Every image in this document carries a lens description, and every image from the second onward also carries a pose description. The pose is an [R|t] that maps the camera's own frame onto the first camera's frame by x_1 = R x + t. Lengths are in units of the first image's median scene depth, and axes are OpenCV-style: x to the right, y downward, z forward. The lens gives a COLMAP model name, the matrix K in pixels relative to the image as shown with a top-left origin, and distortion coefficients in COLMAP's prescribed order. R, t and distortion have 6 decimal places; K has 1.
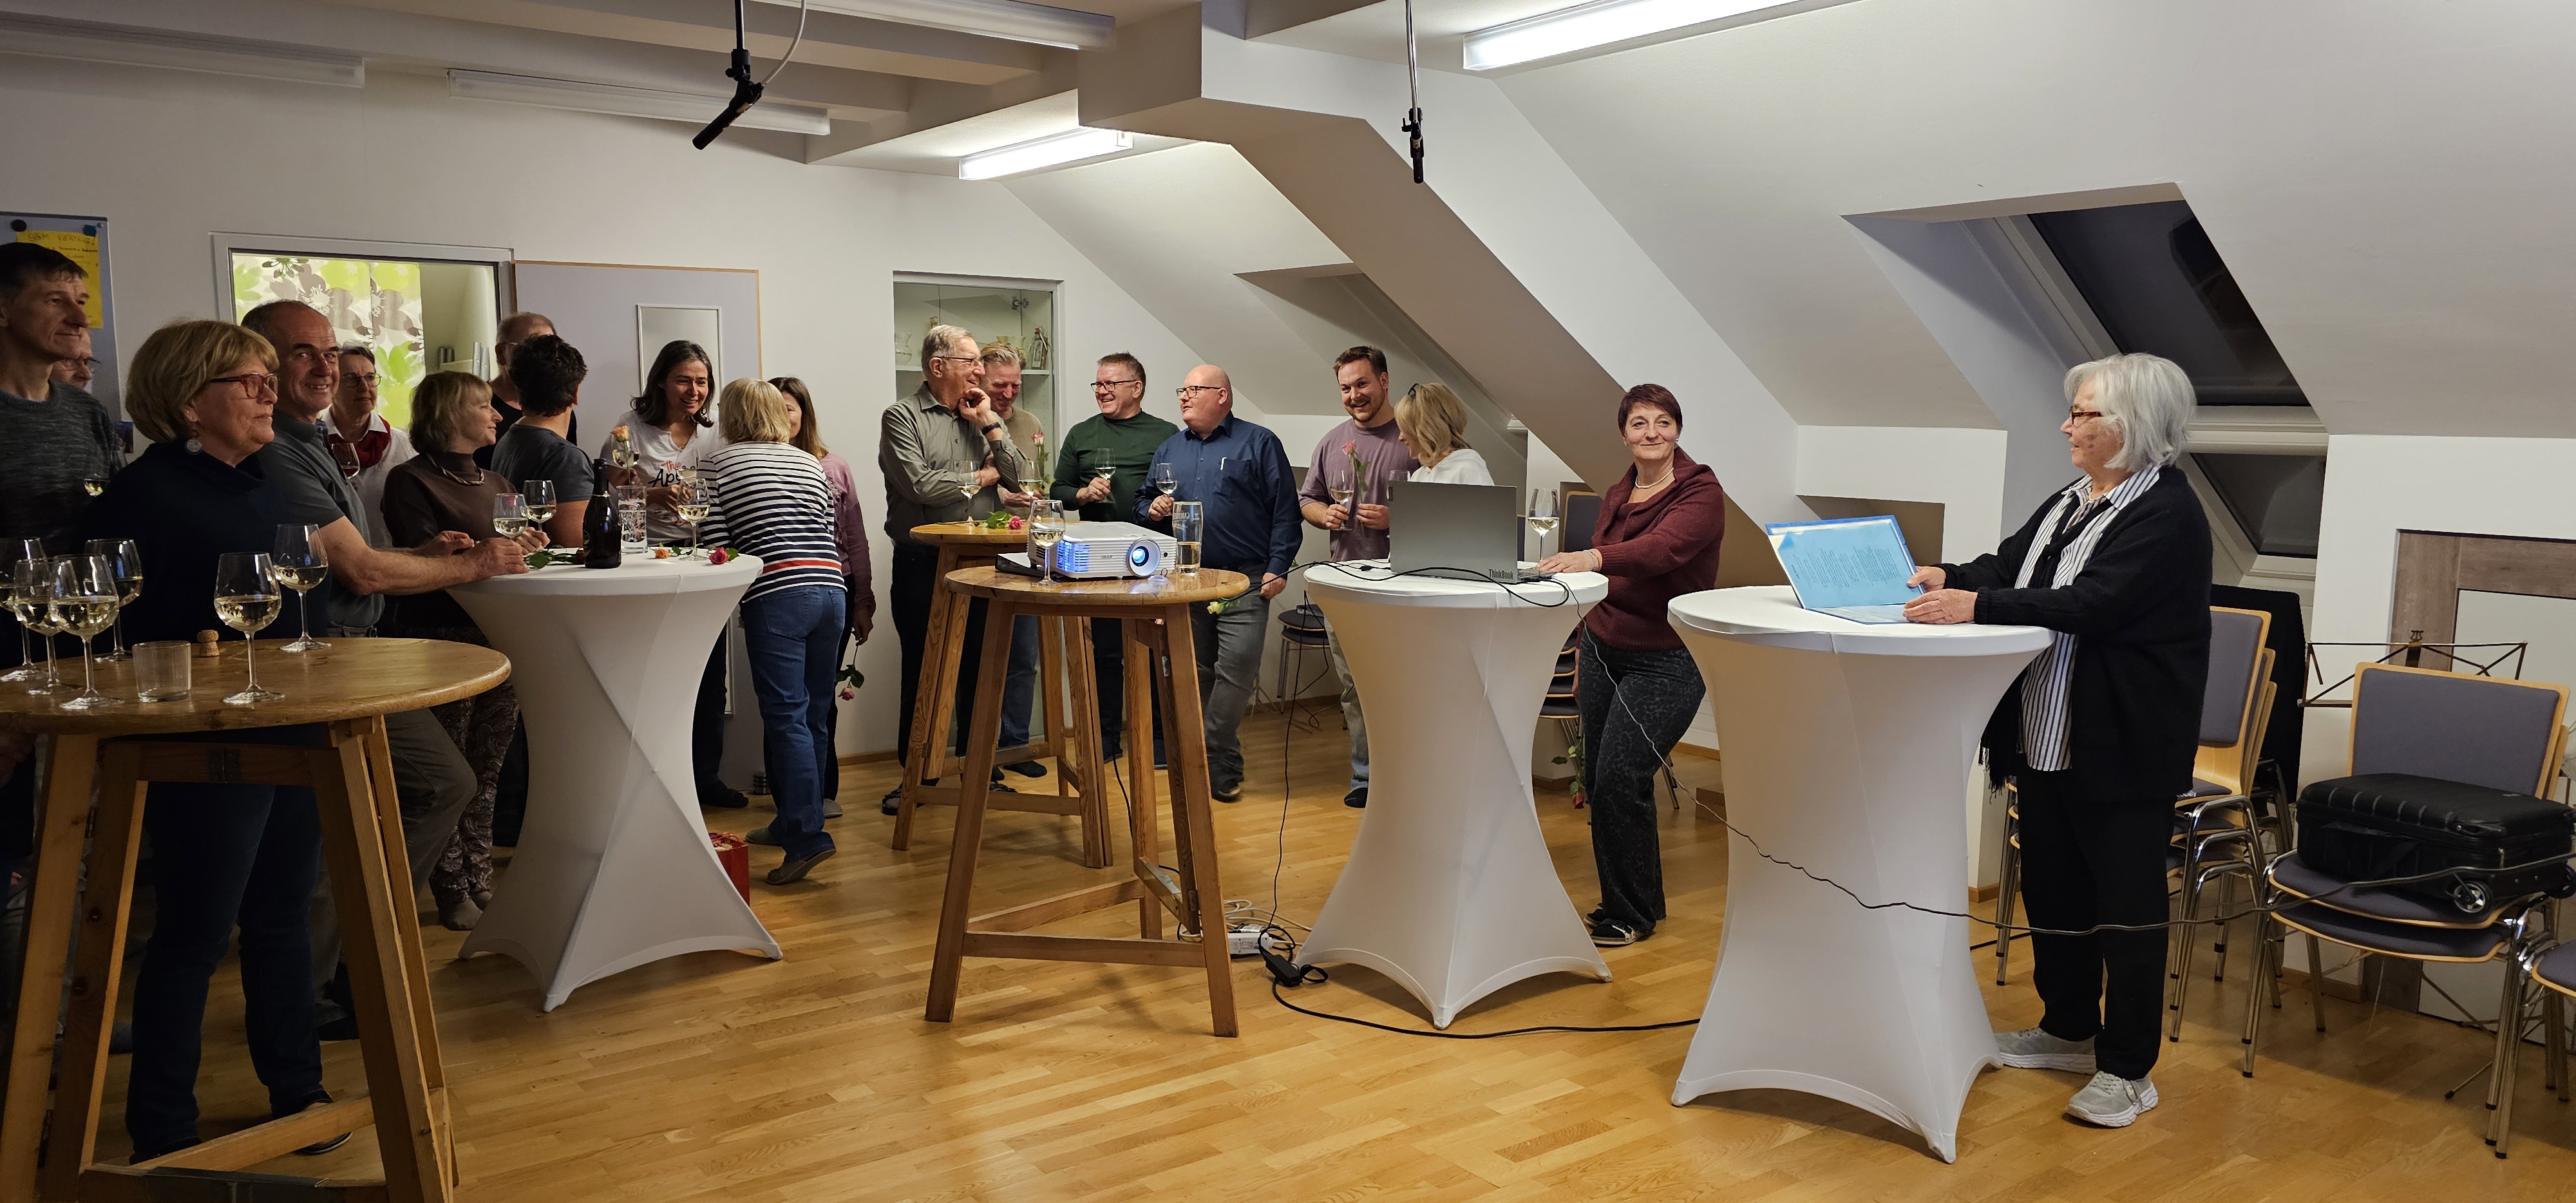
lens RADIAL K [[1752.2, 0, 1285.4], [0, 1752.2, 632.4], [0, 0, 1]] dist [0.032588, -0.001425]
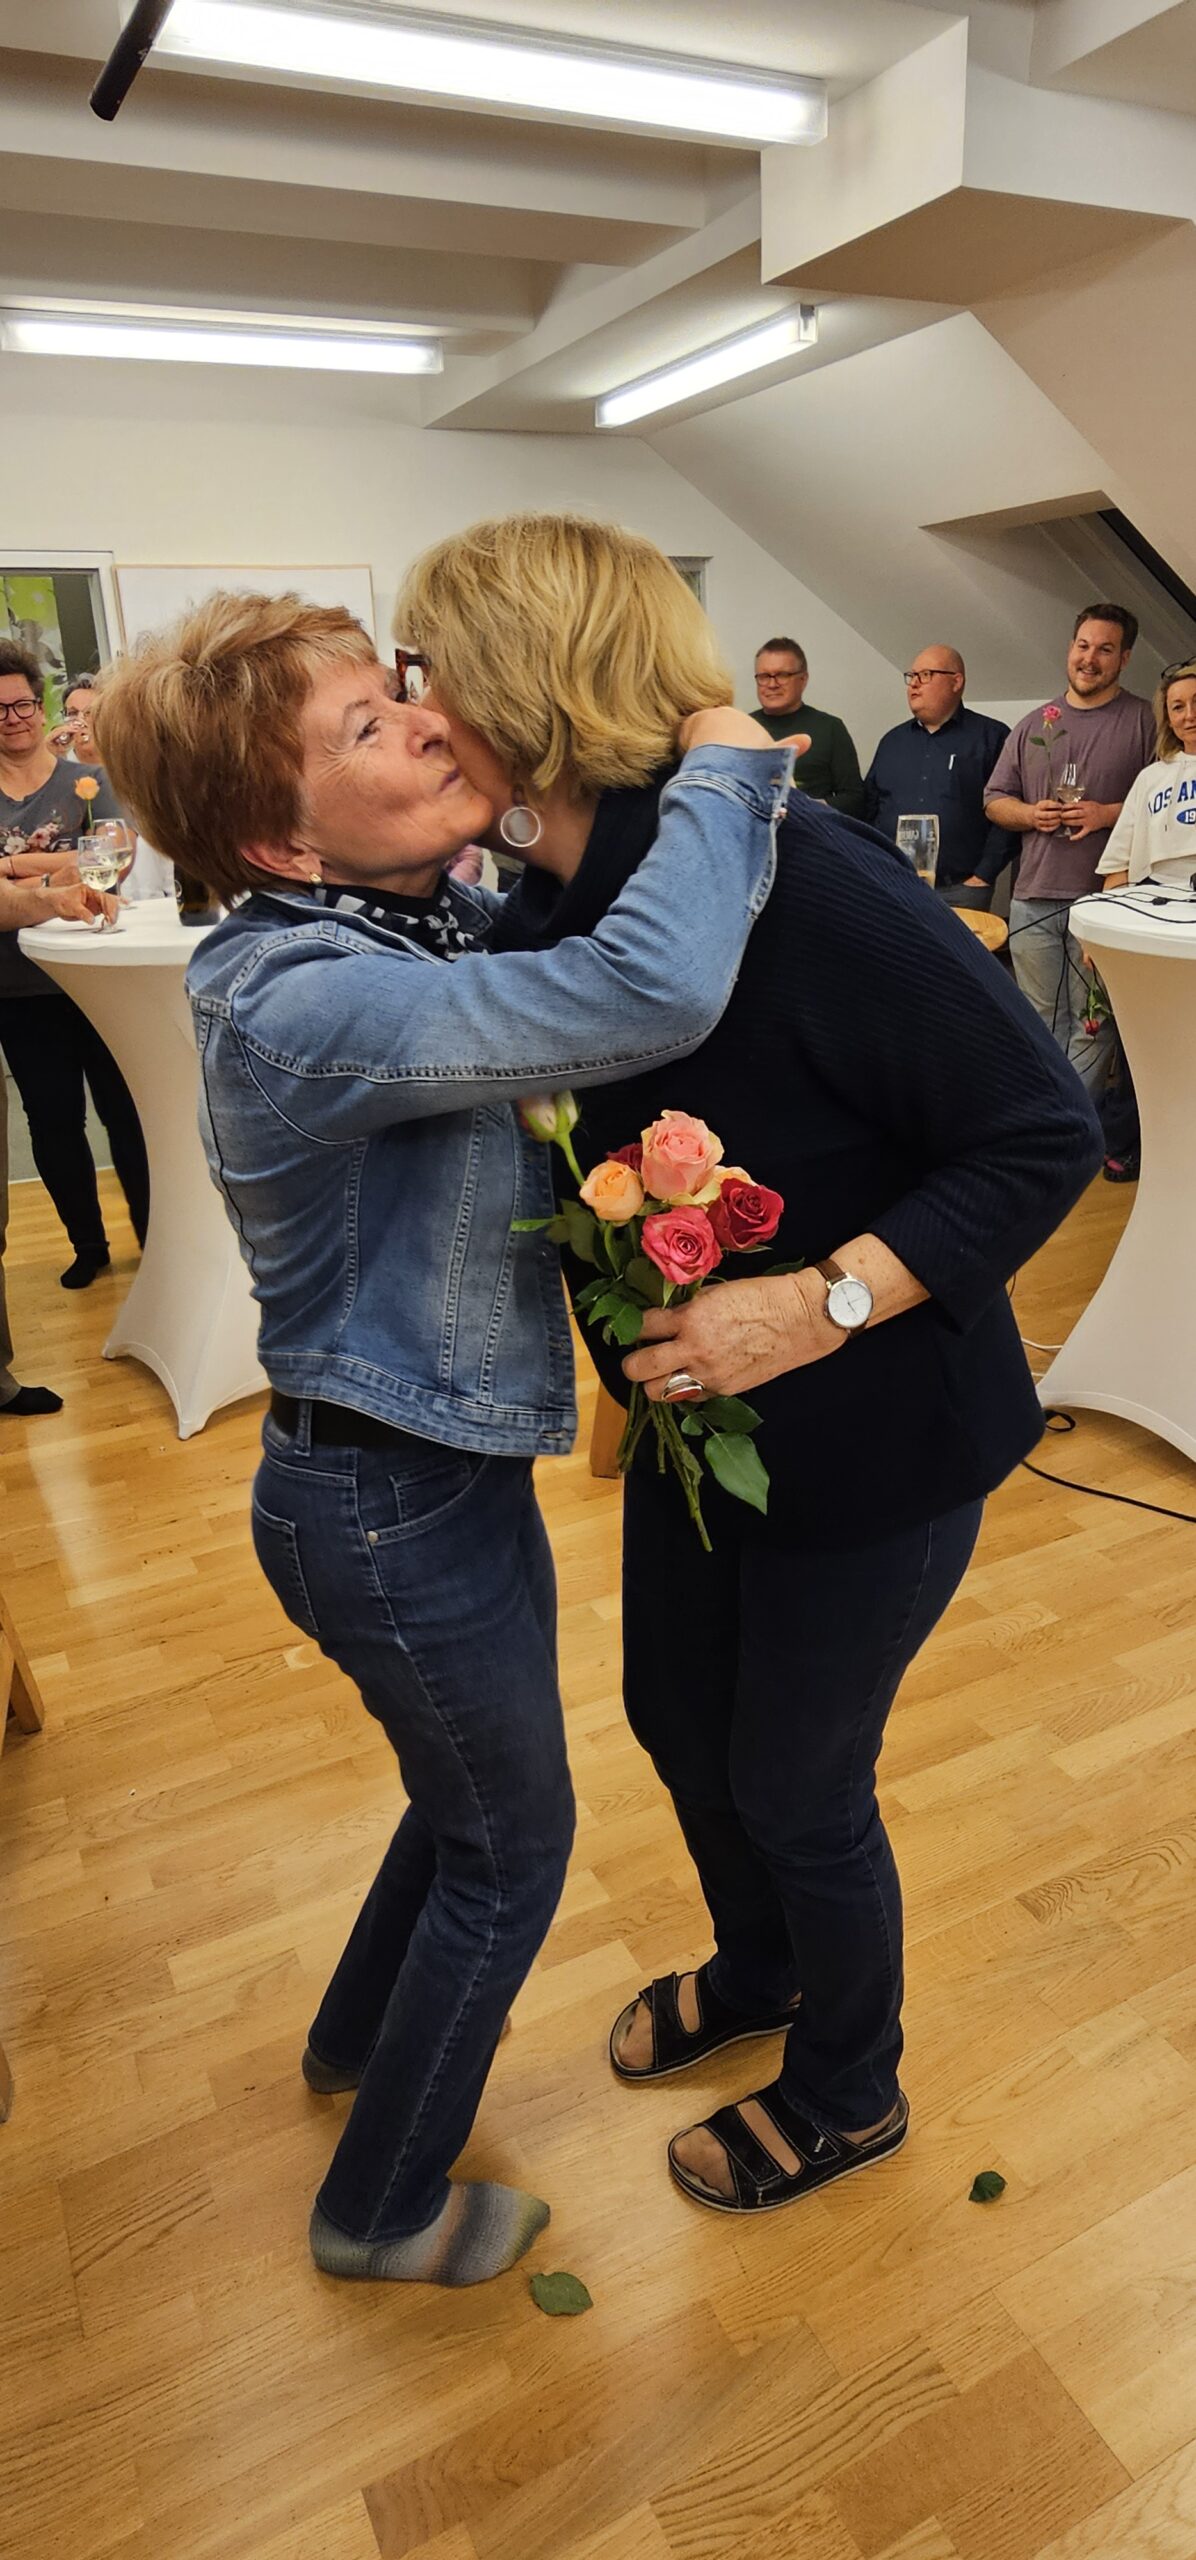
lens RADIAL K [[1463.4, 0, 597.0], [0, 1463.4, 1272.3], [0, 0, 1]] dist [-0.019015, 0.000545]
pose [[0.983417, 0.018587, -0.180401, -0.077749], [0.023580, 0.973185, 0.228812, -0.032522], [0.179817, -0.229272, 0.956609, 0.360303]]
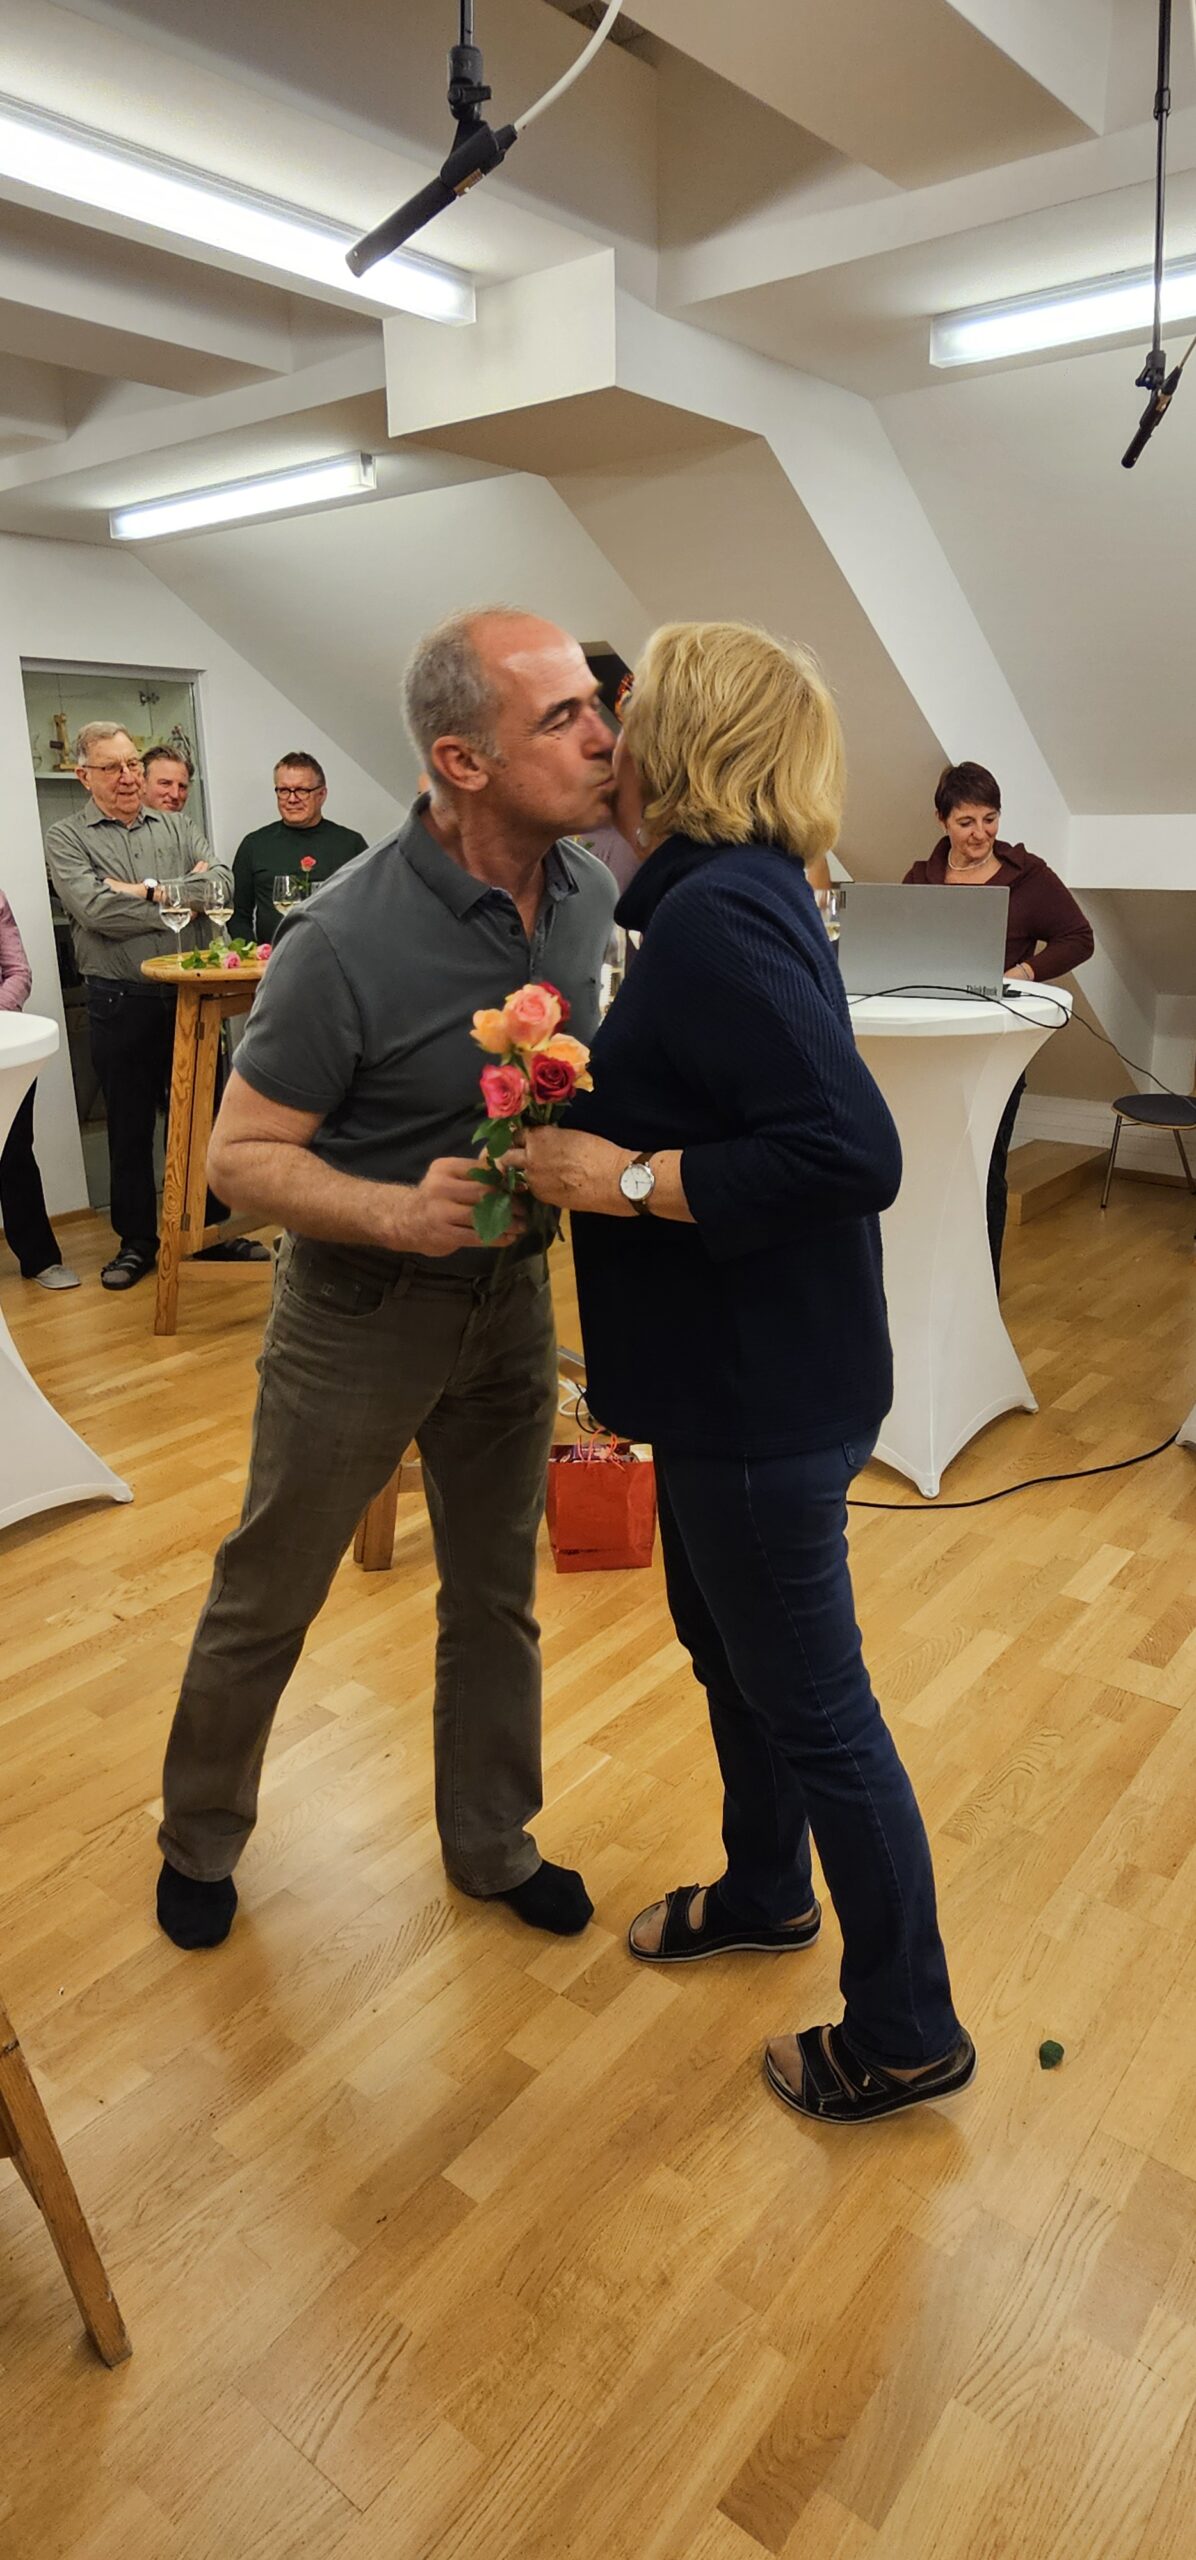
lens RADIAL K [[1475.0, 0, 612.0], [0, 1475.0, 1265.1], [0, 0, 1]] dist [0.003926, -0.018977]
pose [[0.963914, -0.097804, 0.247595, -0.251026], [0.056191, 0.983861, 0.169886, -0.034156], [-0.260215, -0.149843, 0.953853, 0.327197]]
